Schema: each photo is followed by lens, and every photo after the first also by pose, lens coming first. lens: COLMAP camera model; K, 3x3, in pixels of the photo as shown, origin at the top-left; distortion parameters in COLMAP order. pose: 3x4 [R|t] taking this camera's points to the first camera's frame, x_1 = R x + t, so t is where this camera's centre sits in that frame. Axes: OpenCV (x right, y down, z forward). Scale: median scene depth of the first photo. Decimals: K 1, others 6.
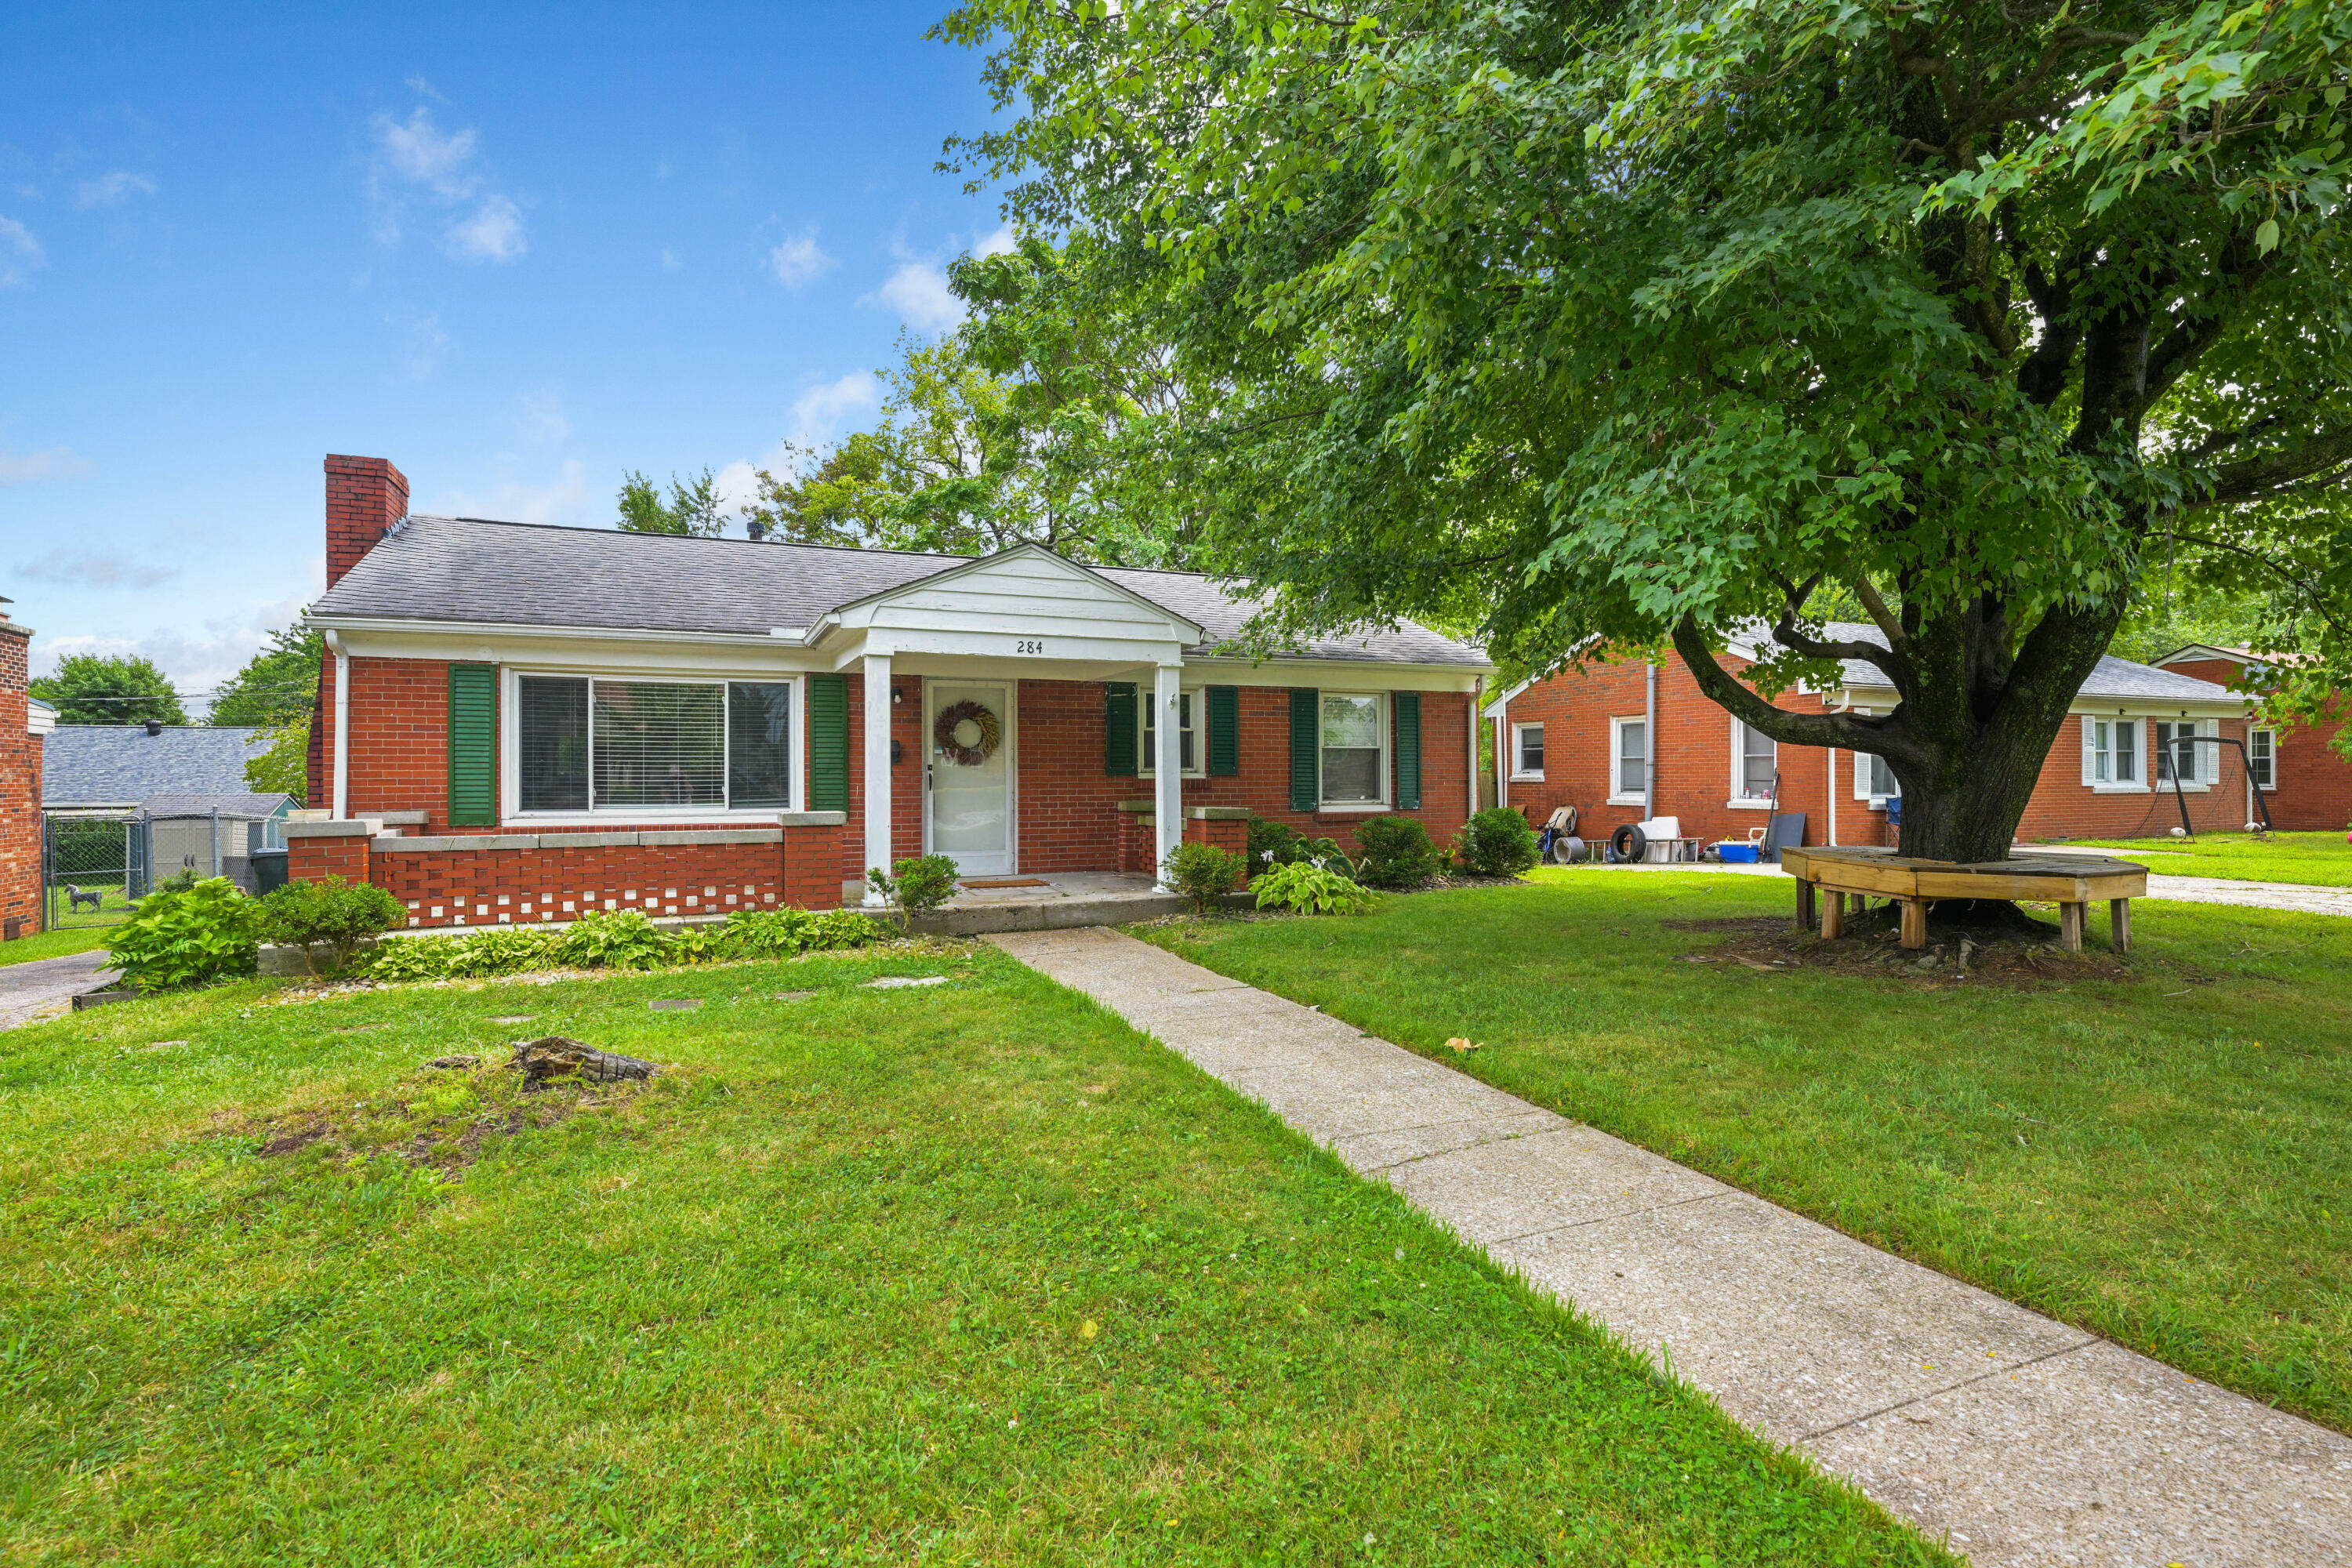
lens RADIAL K [[1173.6, 0, 1173.9], [0, 1173.6, 783.4], [0, 0, 1]] dist [0.021242, 0.000278]
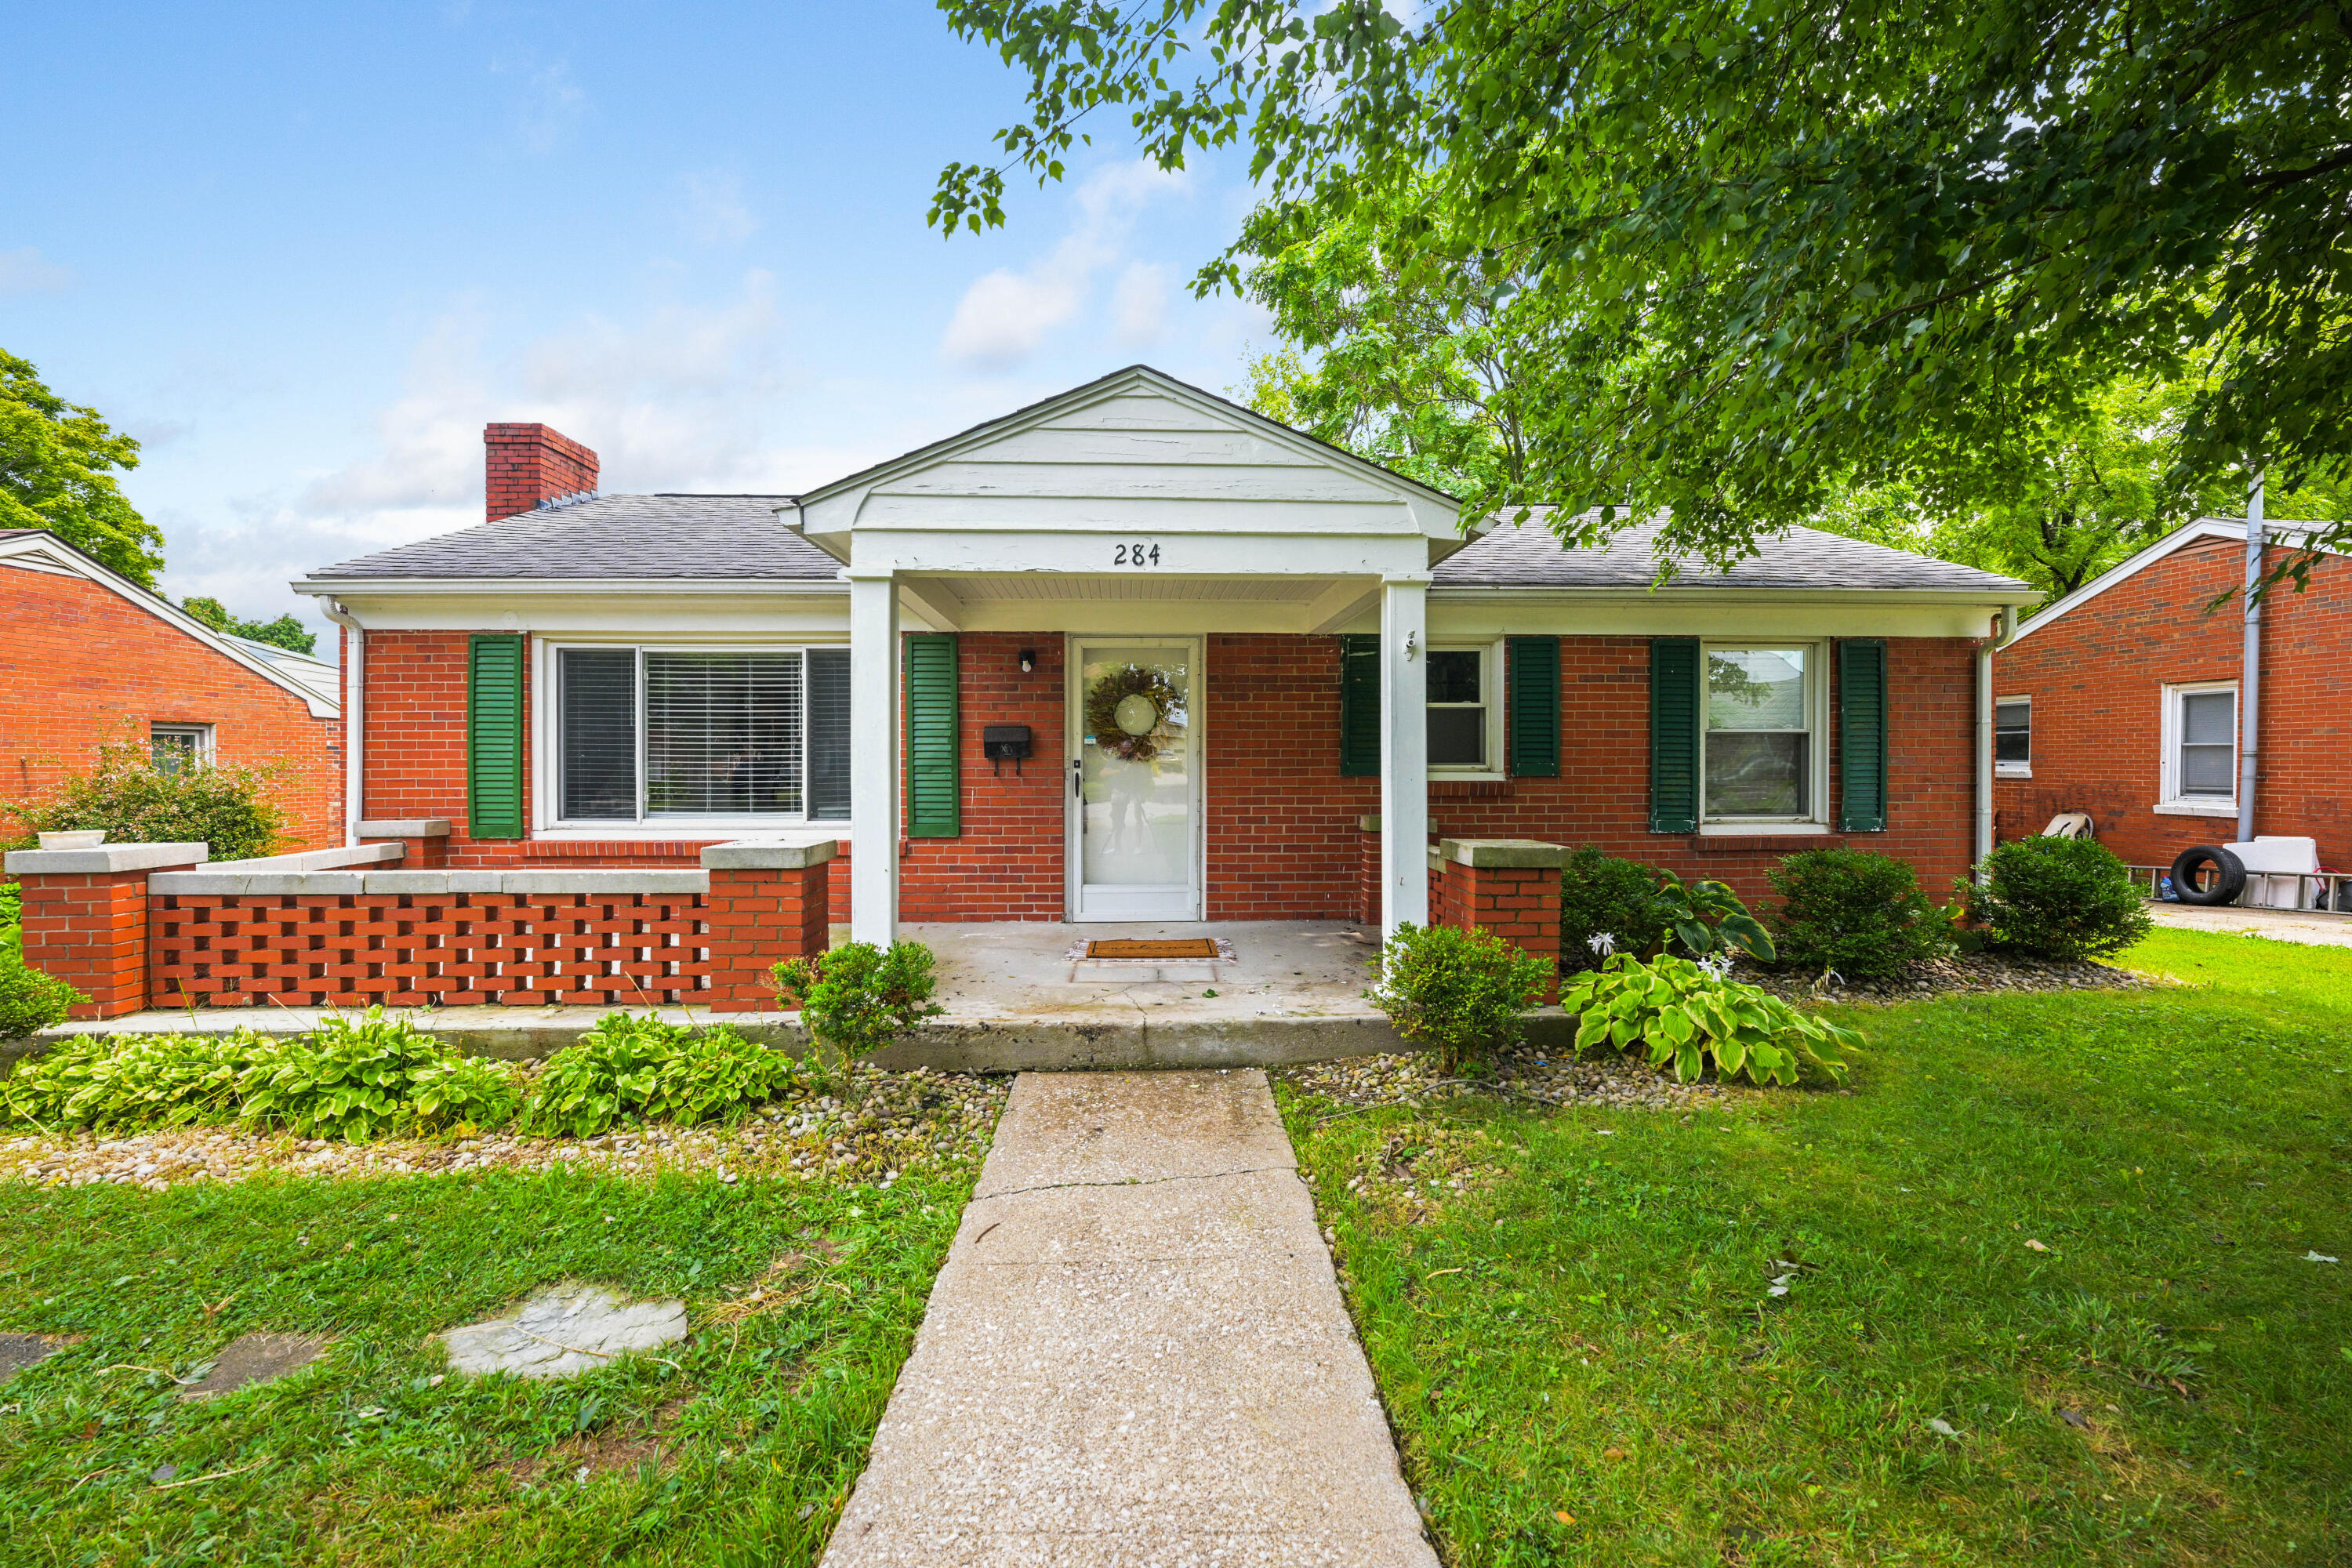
lens RADIAL K [[948.0, 0, 1170.3], [0, 948.0, 772.1], [0, 0, 1]] dist [-0.022186, -0.000238]
pose [[0.932896, 0.007474, -0.360069, 0.046986], [-0.004440, 0.999947, 0.009252, -0.014129], [0.360120, -0.007033, 0.932880, 0.496883]]
